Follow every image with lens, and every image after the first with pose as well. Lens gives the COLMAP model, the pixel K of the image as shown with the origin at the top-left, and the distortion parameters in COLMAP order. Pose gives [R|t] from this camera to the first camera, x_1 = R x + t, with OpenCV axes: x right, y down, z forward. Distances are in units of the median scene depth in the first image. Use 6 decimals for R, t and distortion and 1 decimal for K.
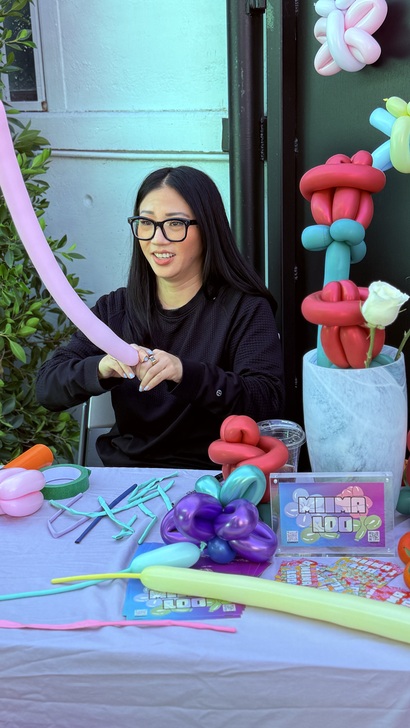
lens RADIAL K [[1010.8, 0, 201.9], [0, 1010.8, 367.7], [0, 0, 1]] dist [0.134654, 0.000000]
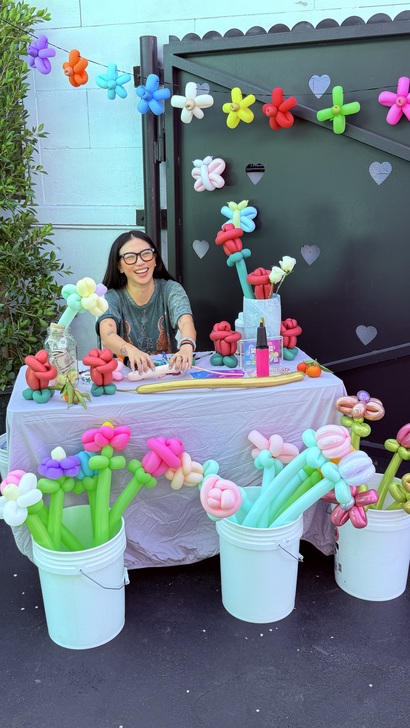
lens RADIAL K [[638.6, 0, 205.9], [0, 638.6, 380.0], [0, 0, 1]] dist [0.049473, -0.096173]
pose [[0.926149, -0.083020, 0.367907, -0.618436], [0.078575, 0.996540, 0.027074, 0.149249], [-0.368882, 0.003834, 0.929468, -0.519610]]
